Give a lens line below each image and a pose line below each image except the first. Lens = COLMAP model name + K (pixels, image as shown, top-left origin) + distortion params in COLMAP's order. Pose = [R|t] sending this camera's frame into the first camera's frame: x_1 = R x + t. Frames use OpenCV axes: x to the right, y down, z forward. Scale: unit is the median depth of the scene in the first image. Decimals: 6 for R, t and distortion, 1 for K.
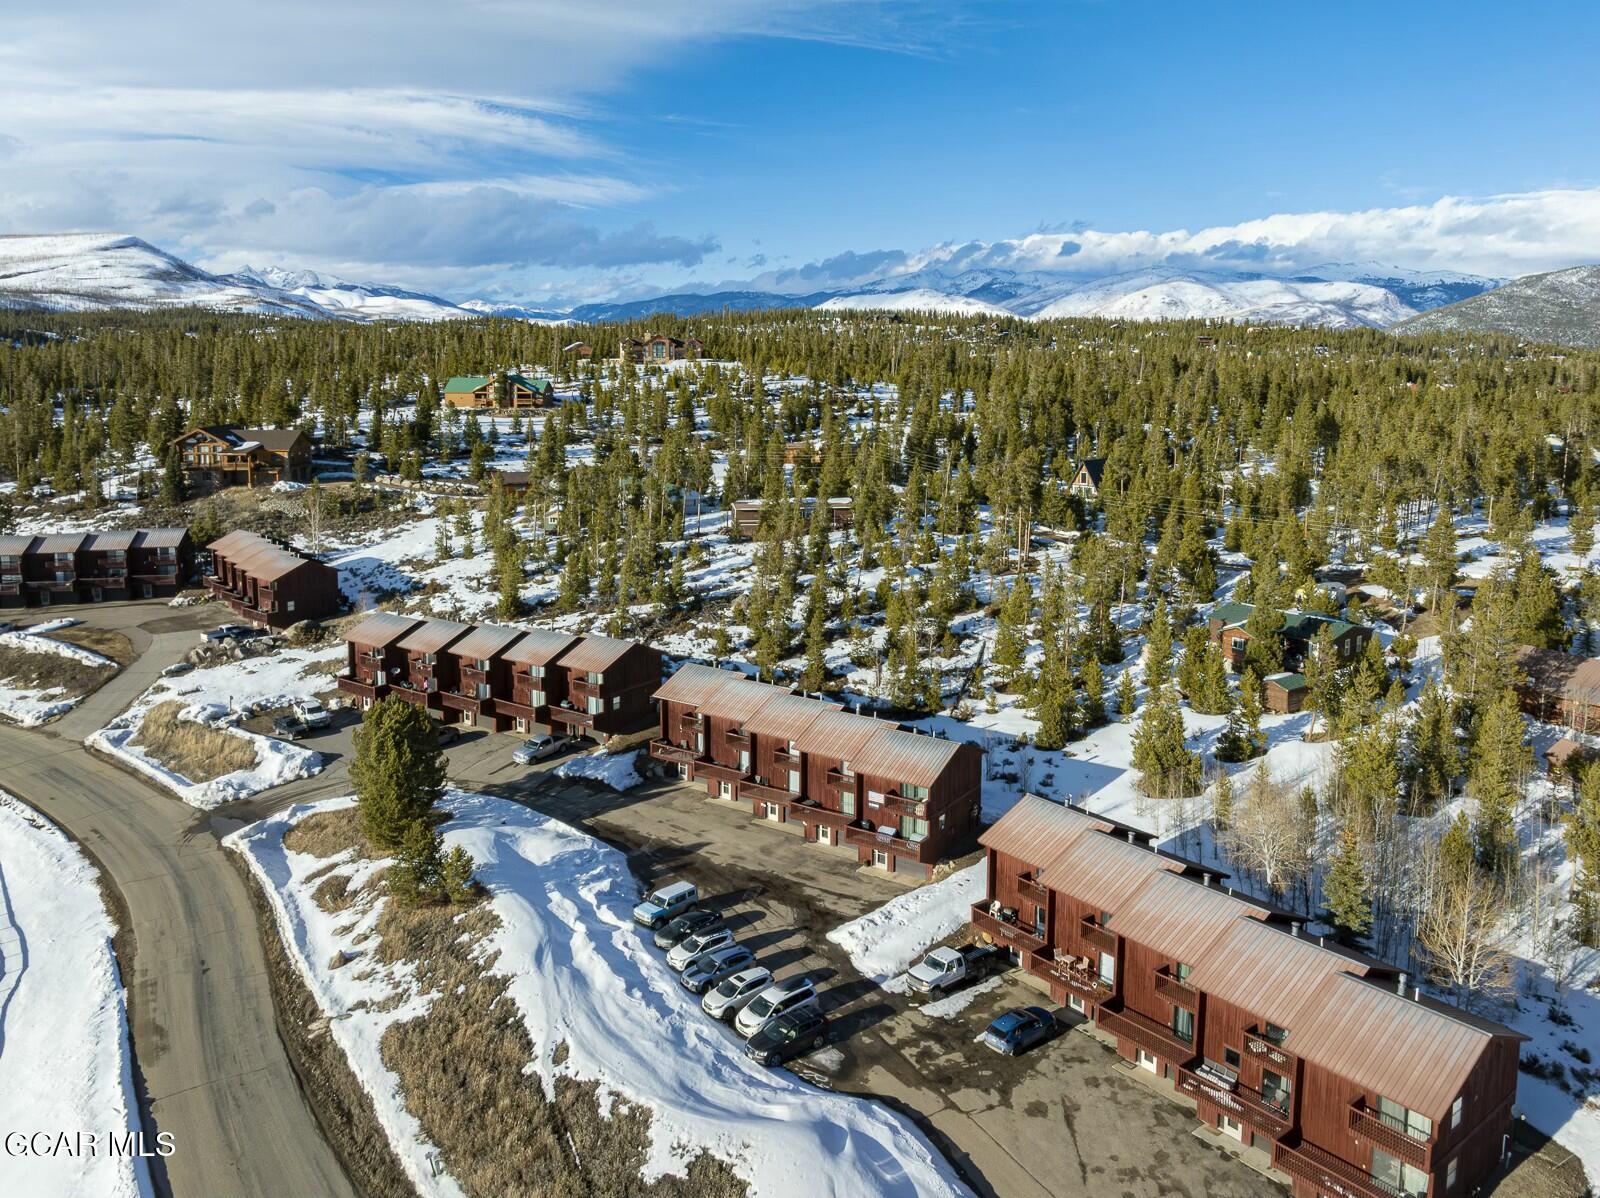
lens RADIAL K [[1213.9, 0, 795.7], [0, 1213.9, 587.9], [0, 0, 1]] dist [-0.022144, 0.003864]
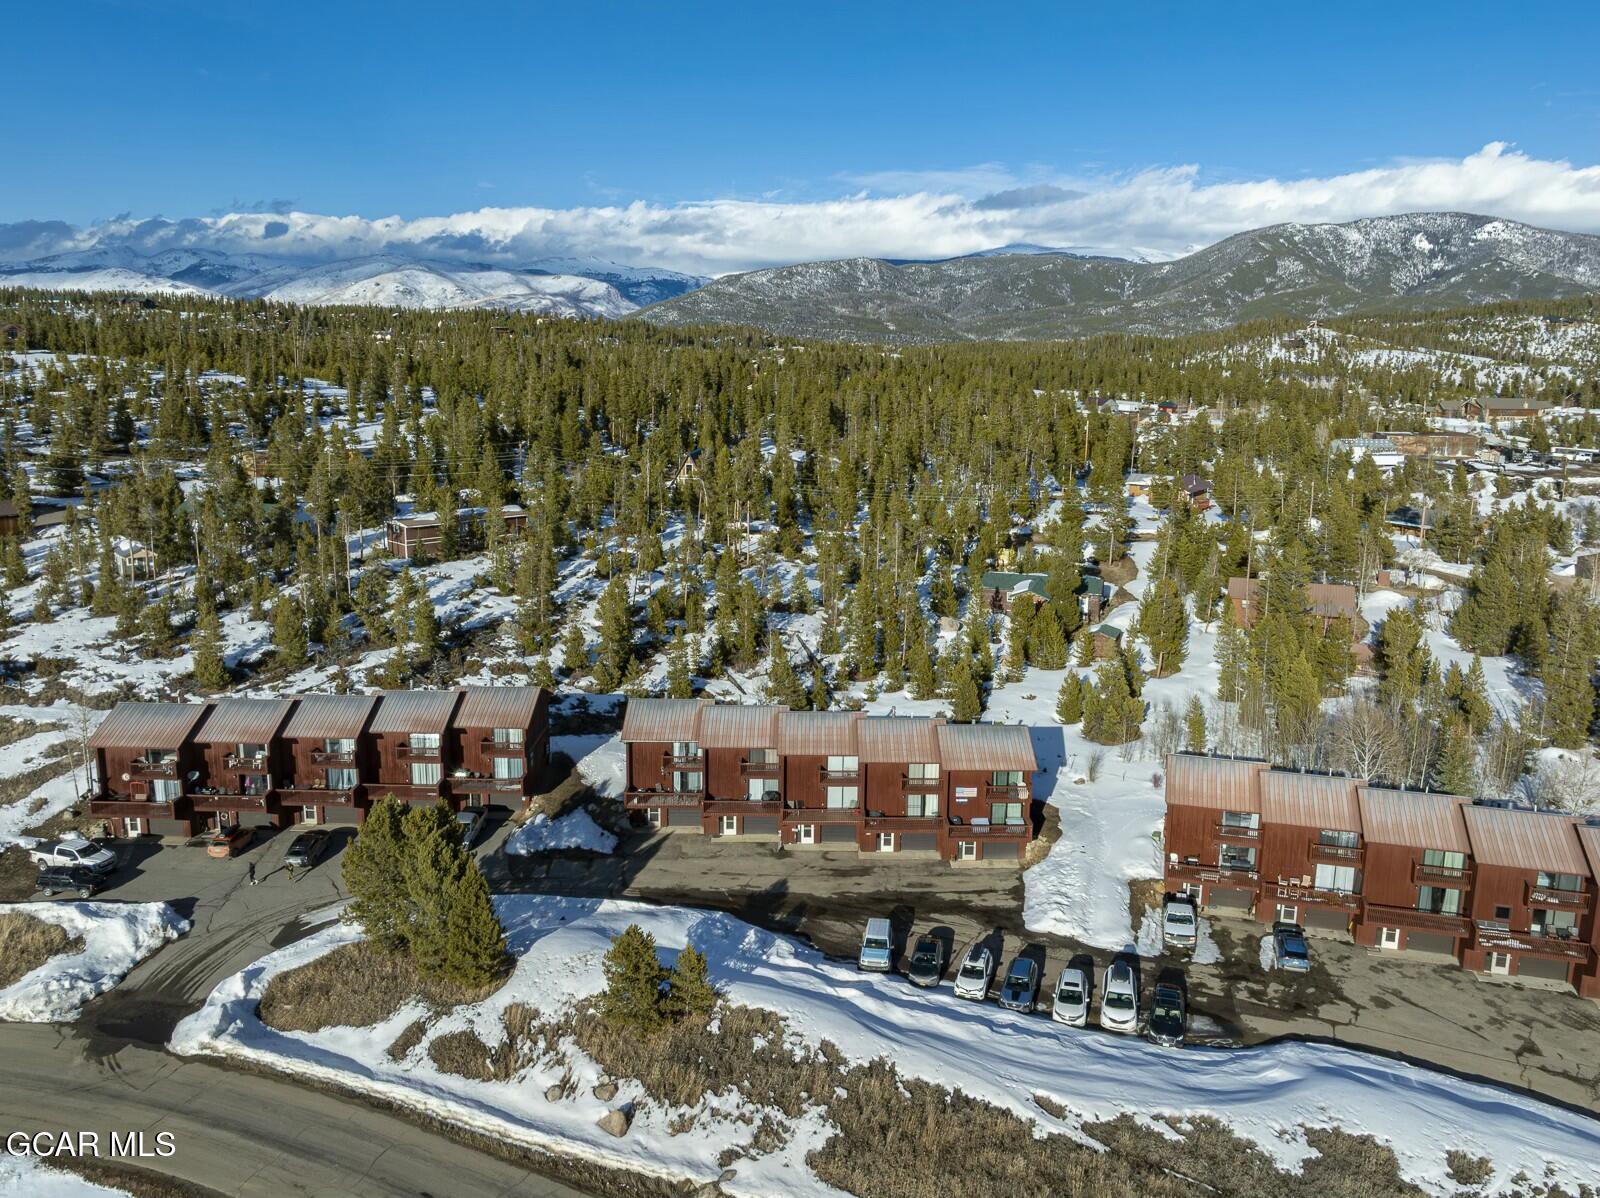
lens RADIAL K [[1213.9, 0, 823.5], [0, 1213.9, 623.9], [0, 0, 1]] dist [-0.022144, 0.003864]
pose [[0.814629, -0.124800, 0.566397, -0.554555], [0.103963, 0.992179, 0.069091, -0.045558], [-0.570589, 0.002601, 0.821231, 0.225284]]
